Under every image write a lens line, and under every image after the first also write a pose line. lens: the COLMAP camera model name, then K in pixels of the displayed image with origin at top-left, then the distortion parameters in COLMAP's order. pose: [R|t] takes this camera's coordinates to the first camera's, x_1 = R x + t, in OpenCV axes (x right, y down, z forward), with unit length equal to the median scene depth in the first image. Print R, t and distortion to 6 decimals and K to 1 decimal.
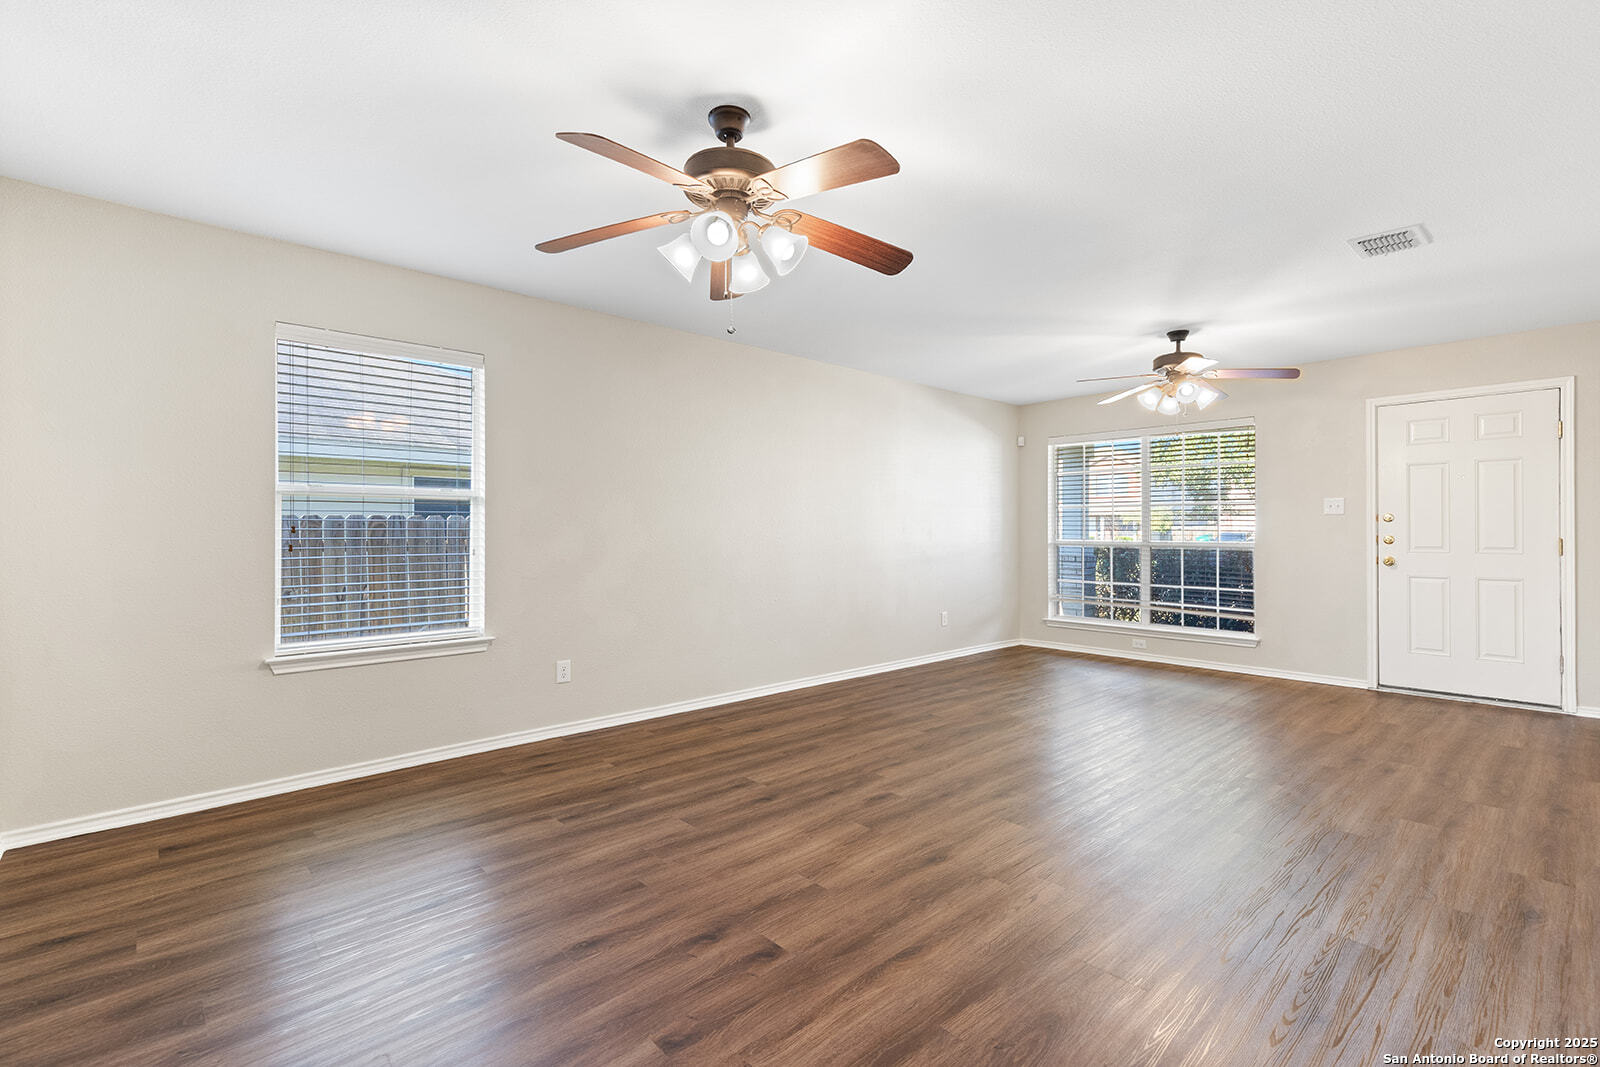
lens RADIAL K [[712.4, 0, 800.0], [0, 712.4, 533.5], [0, 0, 1]] dist [0.000504, 0.000319]
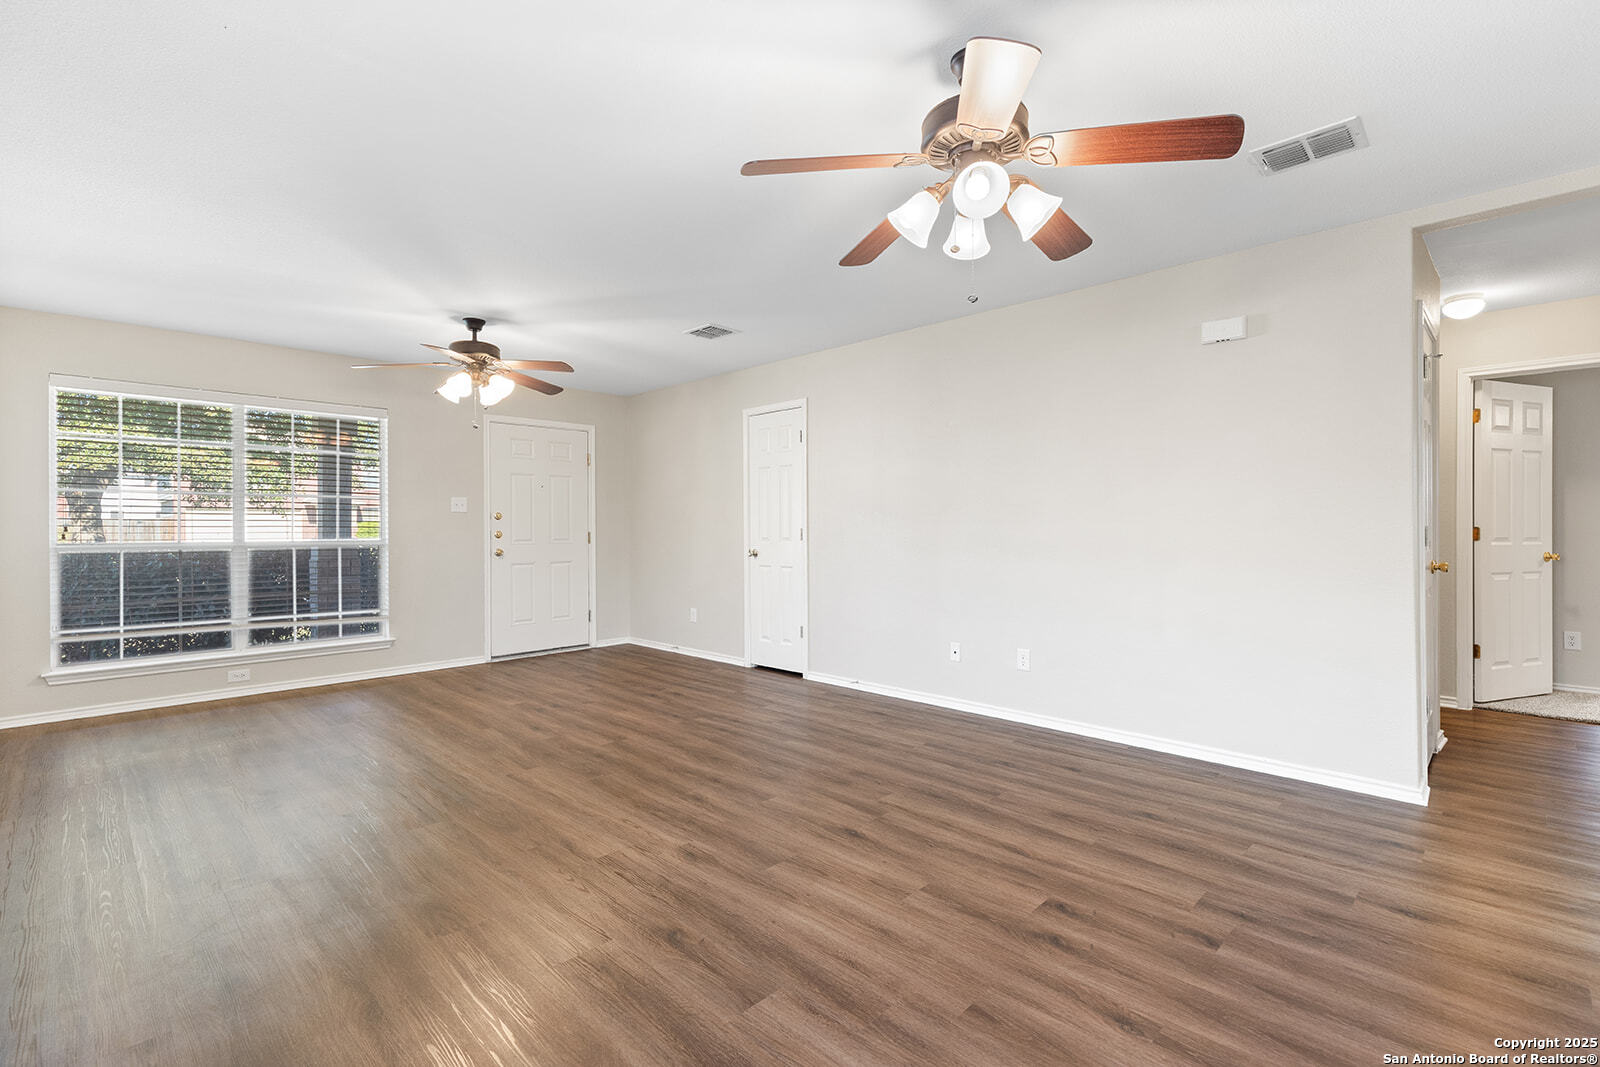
lens RADIAL K [[741.2, 0, 800.0], [0, 741.2, 533.5], [0, 0, 1]] dist [0.017813, 0.000043]
pose [[-0.061694, -0.009412, 0.998051, -0.691388], [0.006179, 0.999933, 0.009812, -0.002776], [-0.998076, 0.006773, -0.061632, 0.867055]]
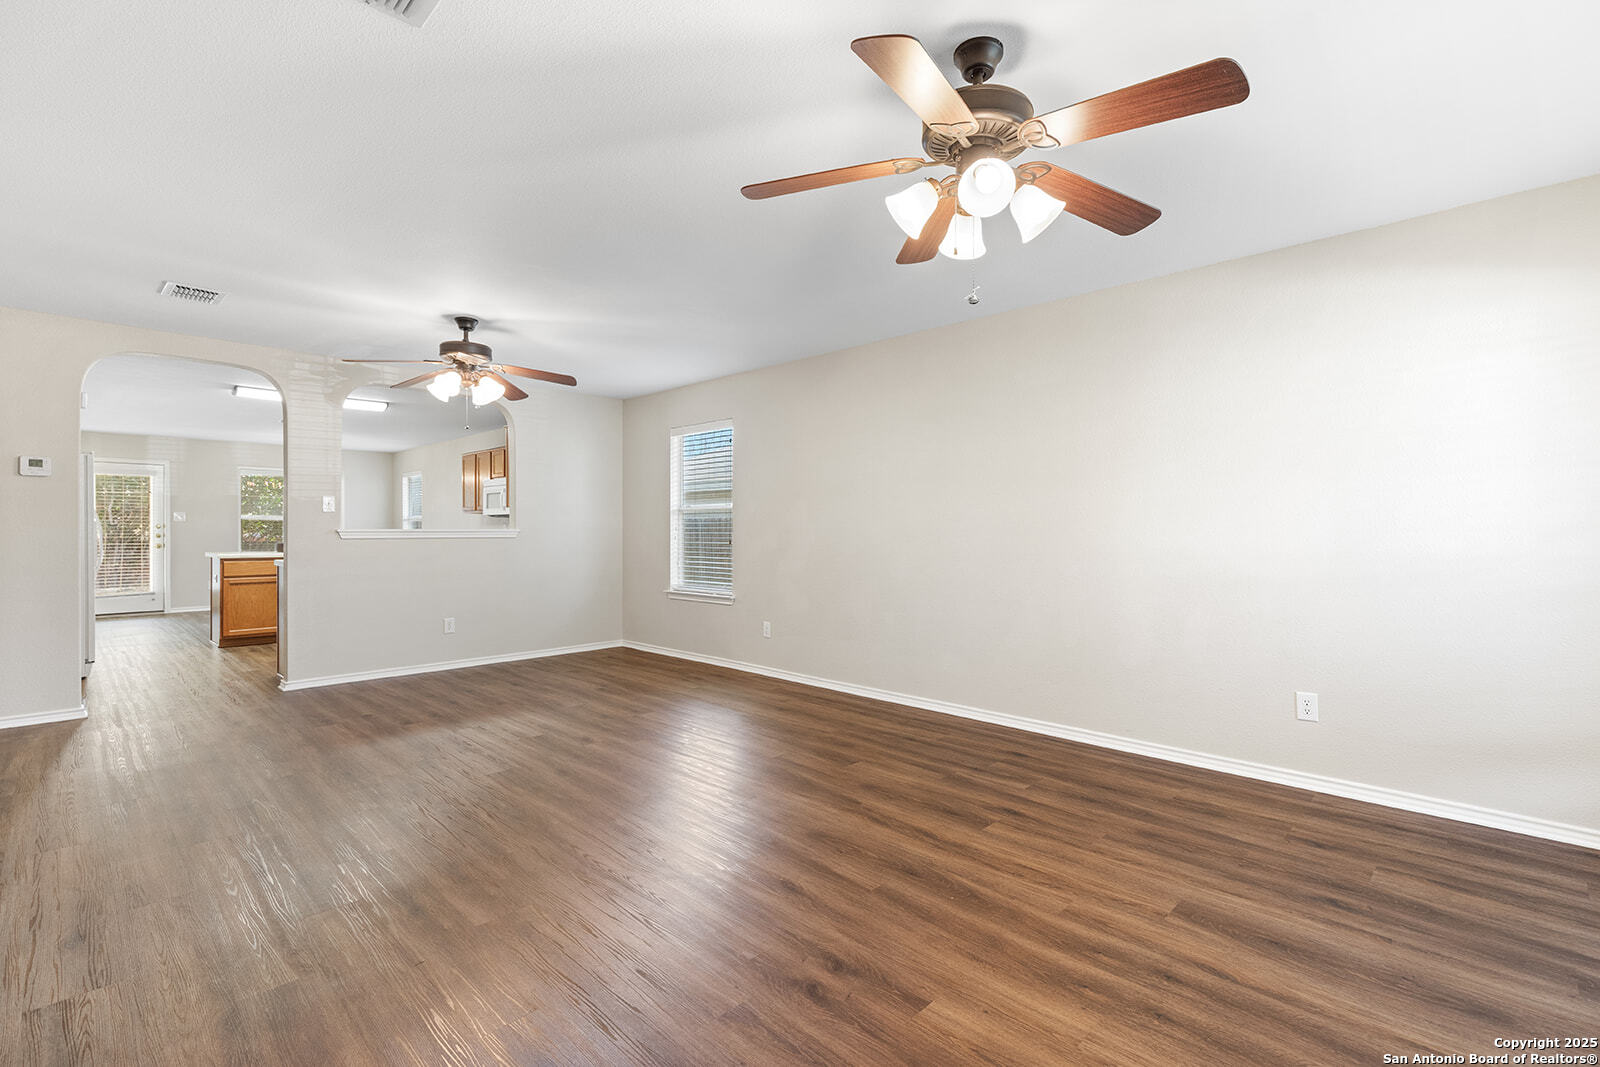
lens RADIAL K [[681.3, 0, 800.0], [0, 681.3, 533.5], [0, 0, 1]] dist [0.013074, -0.000106]
pose [[0.091464, -0.002077, -0.995806, 1.292934], [-0.001125, 0.999997, -0.002189, 0.000566], [0.995808, 0.001320, 0.091461, 1.193466]]
